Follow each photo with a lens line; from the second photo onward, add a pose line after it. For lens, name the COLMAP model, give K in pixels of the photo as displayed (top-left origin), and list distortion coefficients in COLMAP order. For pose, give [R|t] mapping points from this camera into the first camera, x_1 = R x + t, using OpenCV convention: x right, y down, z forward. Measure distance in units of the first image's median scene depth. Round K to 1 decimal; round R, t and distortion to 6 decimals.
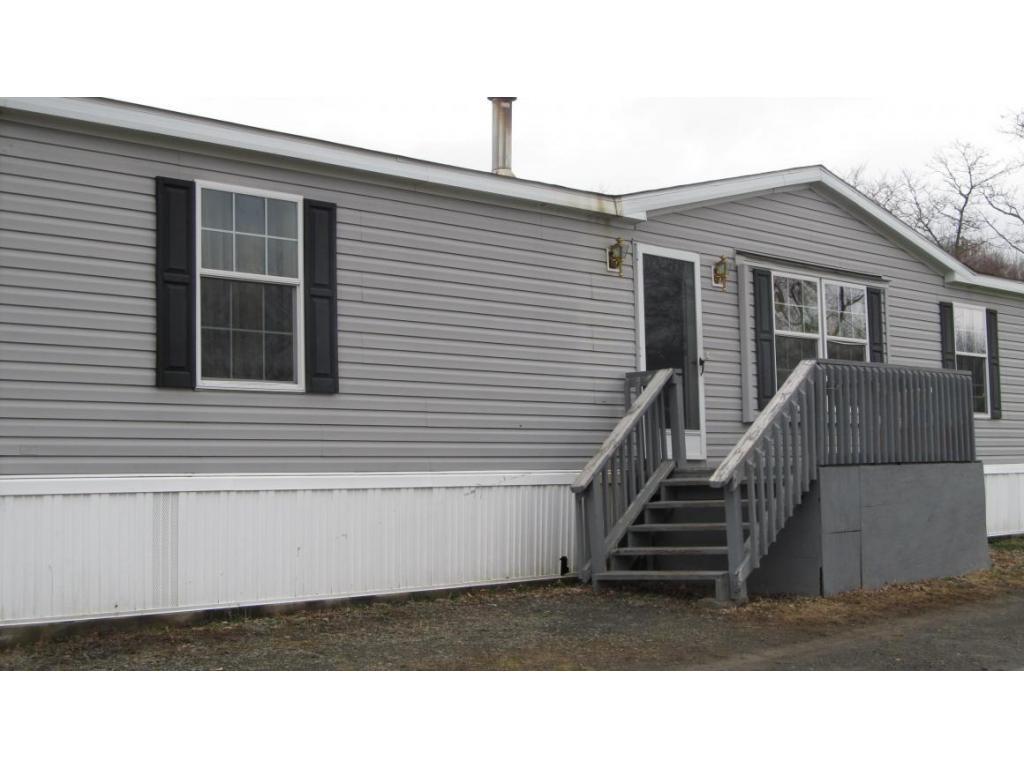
lens RADIAL K [[1588.7, 0, 512.0], [0, 1588.7, 382.1], [0, 0, 1]] dist [-0.120564, 0.000000]
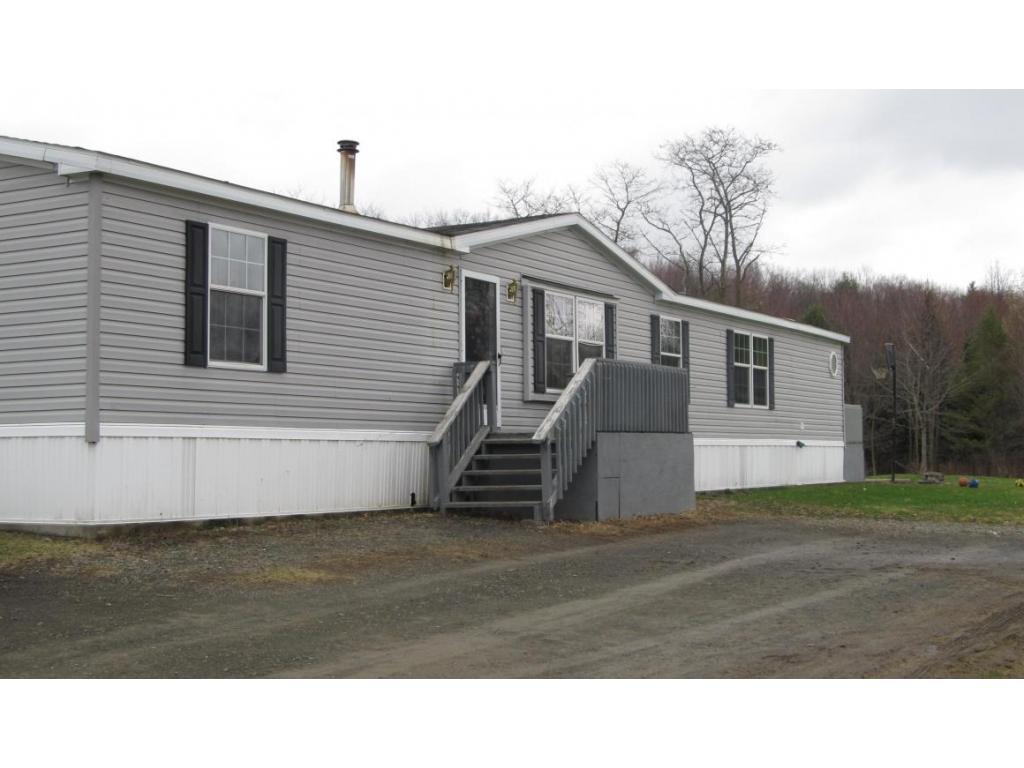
lens RADIAL K [[1518.2, 0, 511.4], [0, 1518.2, 382.5], [0, 0, 1]] dist [-0.168726, 0.000000]
pose [[0.973894, 0.028560, 0.225197, -0.194391], [-0.031517, 0.999458, 0.009548, -0.003022], [-0.224803, -0.016397, 0.974266, -0.335417]]
